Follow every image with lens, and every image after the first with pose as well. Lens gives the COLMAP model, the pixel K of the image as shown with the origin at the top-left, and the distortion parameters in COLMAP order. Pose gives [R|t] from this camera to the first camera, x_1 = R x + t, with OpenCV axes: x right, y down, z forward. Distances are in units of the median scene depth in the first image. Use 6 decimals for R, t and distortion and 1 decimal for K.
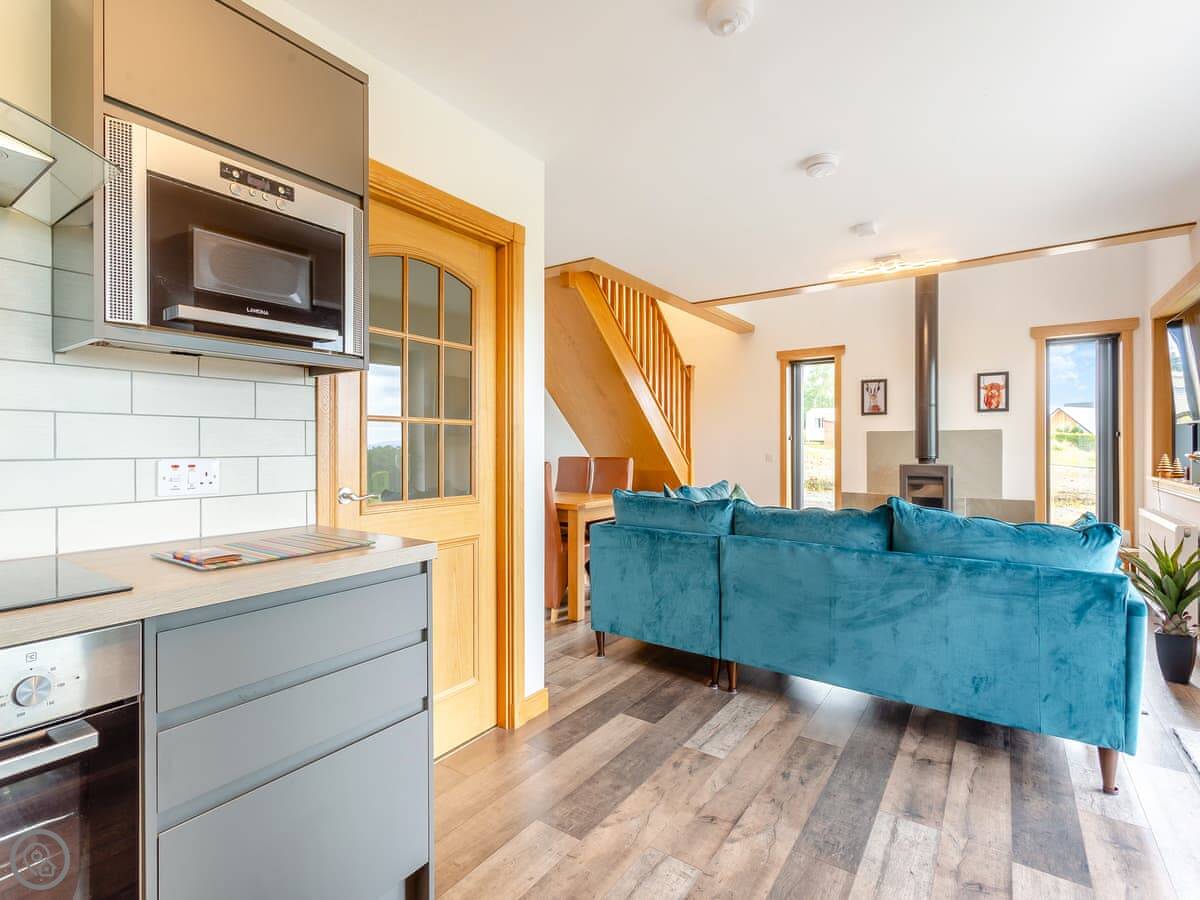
lens RADIAL K [[578.7, 0, 609.0], [0, 578.7, 443.4], [0, 0, 1]] dist [0.007199, 0.000191]
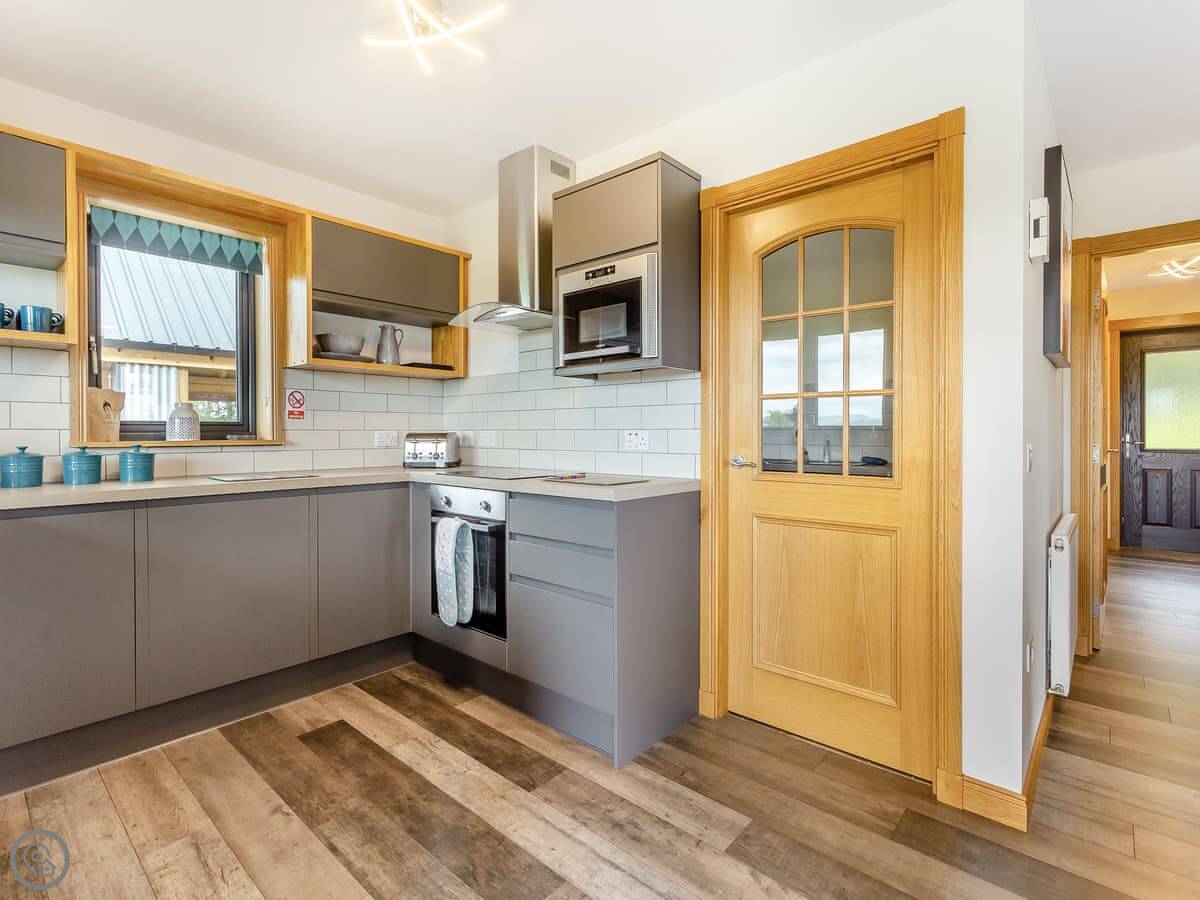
lens RADIAL K [[578.7, 0, 609.0], [0, 578.7, 443.4], [0, 0, 1]] dist [0.007199, 0.000191]
pose [[-0.117522, 0.020441, -0.992860, 0.303012], [0.001649, 0.999791, 0.020389, 0.008798], [0.993069, 0.000759, -0.117531, 0.325704]]
